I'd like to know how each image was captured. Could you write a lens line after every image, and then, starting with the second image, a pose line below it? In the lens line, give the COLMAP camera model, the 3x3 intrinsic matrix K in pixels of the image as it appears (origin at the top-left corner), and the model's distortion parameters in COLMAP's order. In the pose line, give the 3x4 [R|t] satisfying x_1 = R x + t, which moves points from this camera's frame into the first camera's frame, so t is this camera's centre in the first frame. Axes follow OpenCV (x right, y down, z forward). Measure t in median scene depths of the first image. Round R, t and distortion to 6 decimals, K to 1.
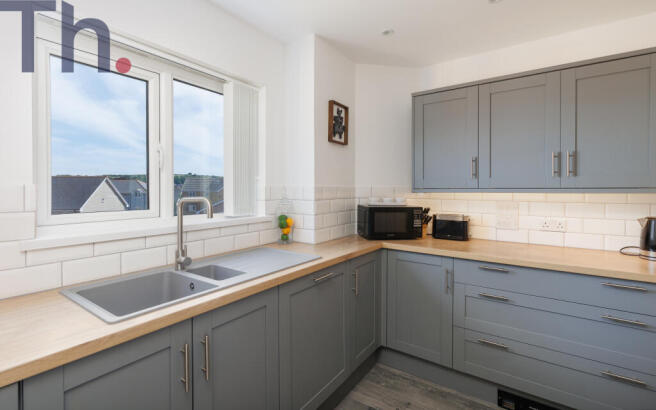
lens RADIAL K [[296.0, 0, 335.1], [0, 296.0, 193.3], [0, 0, 1]] dist [0.014164, -0.000137]
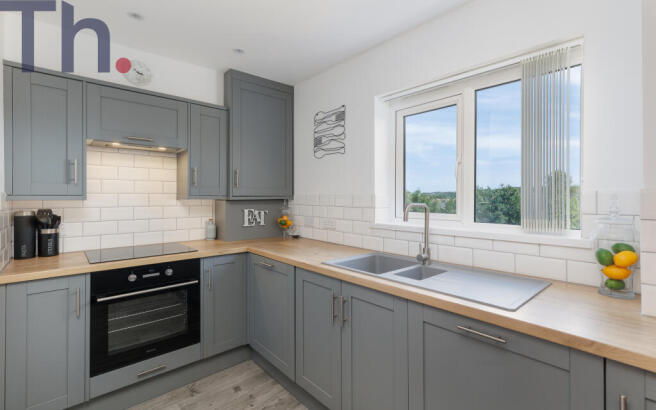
lens RADIAL K [[296.0, 0, 328.6], [0, 296.0, 200.4], [0, 0, 1]] dist [0.014164, -0.000137]
pose [[-0.257031, 0.004998, -0.966390, 0.724061], [-0.008936, 0.999932, 0.007548, -0.005356], [0.966362, 0.010576, -0.256968, 0.929920]]
